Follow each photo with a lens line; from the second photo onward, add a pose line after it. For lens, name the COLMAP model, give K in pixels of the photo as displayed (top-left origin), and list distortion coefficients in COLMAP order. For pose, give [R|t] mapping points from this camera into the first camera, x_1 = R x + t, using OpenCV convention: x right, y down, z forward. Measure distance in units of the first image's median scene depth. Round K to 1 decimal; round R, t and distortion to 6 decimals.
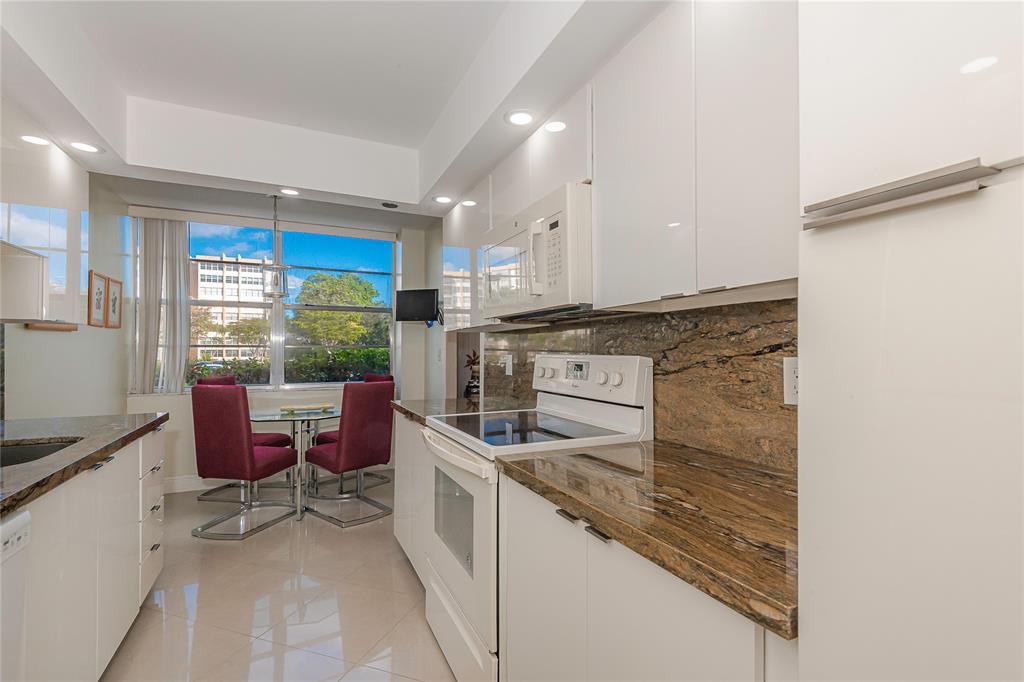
lens RADIAL K [[475.8, 0, 499.8], [0, 475.8, 349.0], [0, 0, 1]] dist [0.002046, -0.000011]
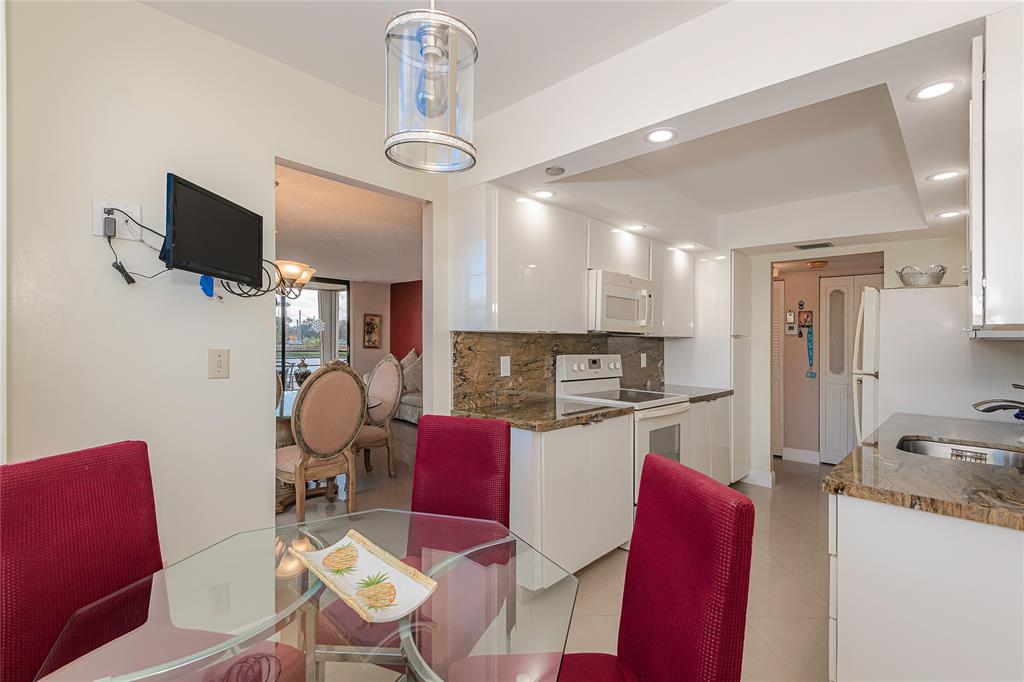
lens RADIAL K [[482.4, 0, 506.7], [0, 482.4, 342.0], [0, 0, 1]] dist [0.000856, -0.000025]
pose [[-0.386747, -0.009775, 0.922134, -1.433384], [-0.018899, 0.999818, 0.002672, -0.035764], [-0.921992, -0.016394, -0.386861, 2.096968]]
